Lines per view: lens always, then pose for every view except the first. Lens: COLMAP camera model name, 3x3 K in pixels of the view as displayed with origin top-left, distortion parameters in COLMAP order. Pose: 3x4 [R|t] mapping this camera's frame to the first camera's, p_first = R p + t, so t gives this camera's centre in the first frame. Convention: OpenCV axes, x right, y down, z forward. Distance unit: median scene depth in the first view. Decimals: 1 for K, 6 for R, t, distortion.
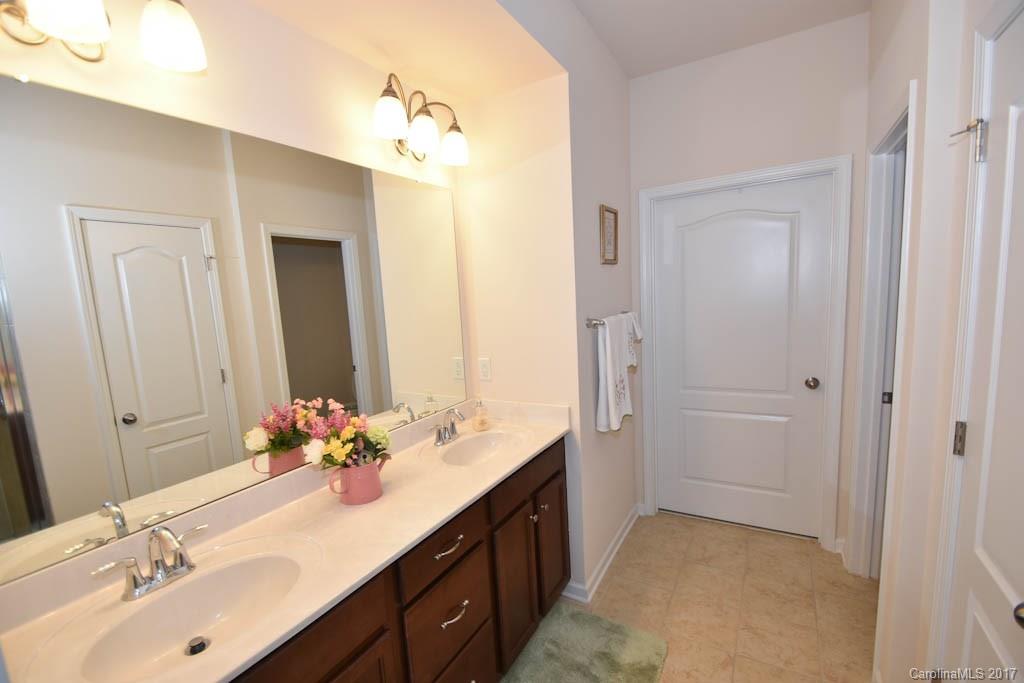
lens RADIAL K [[448.2, 0, 511.0], [0, 448.2, 348.3], [0, 0, 1]] dist [-0.002117, -0.003285]
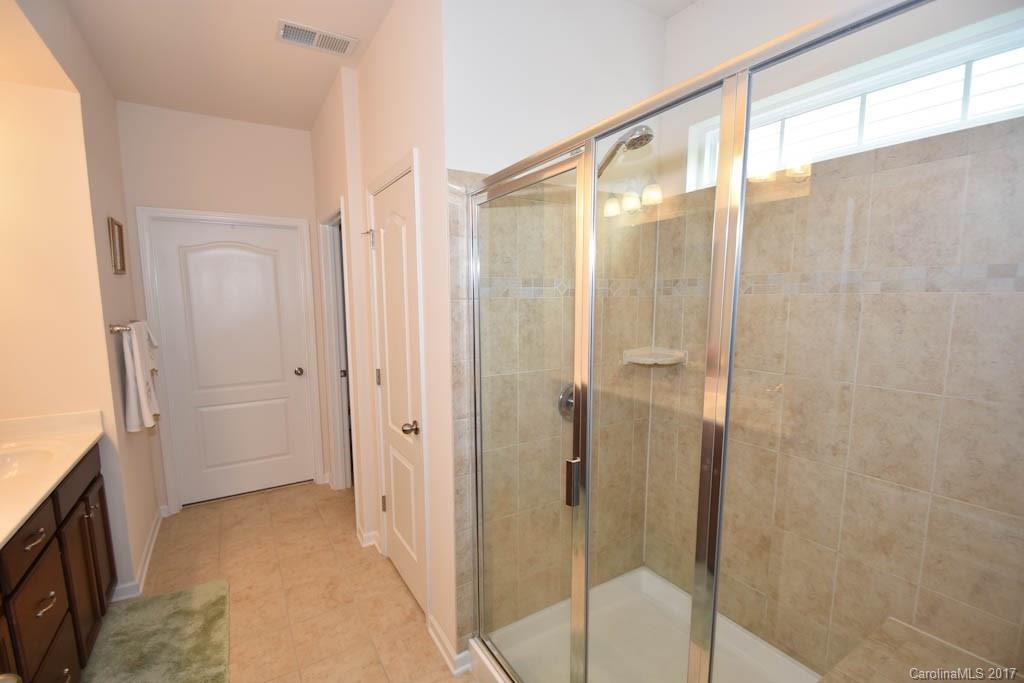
lens RADIAL K [[459.7, 0, 512.4], [0, 459.7, 358.9], [0, 0, 1]] dist [-0.000126, -0.014016]
pose [[0.465814, -0.069830, 0.882123, -0.333837], [0.091053, 0.995372, 0.030714, 0.064261], [-0.880186, 0.066013, 0.470016, -0.320068]]
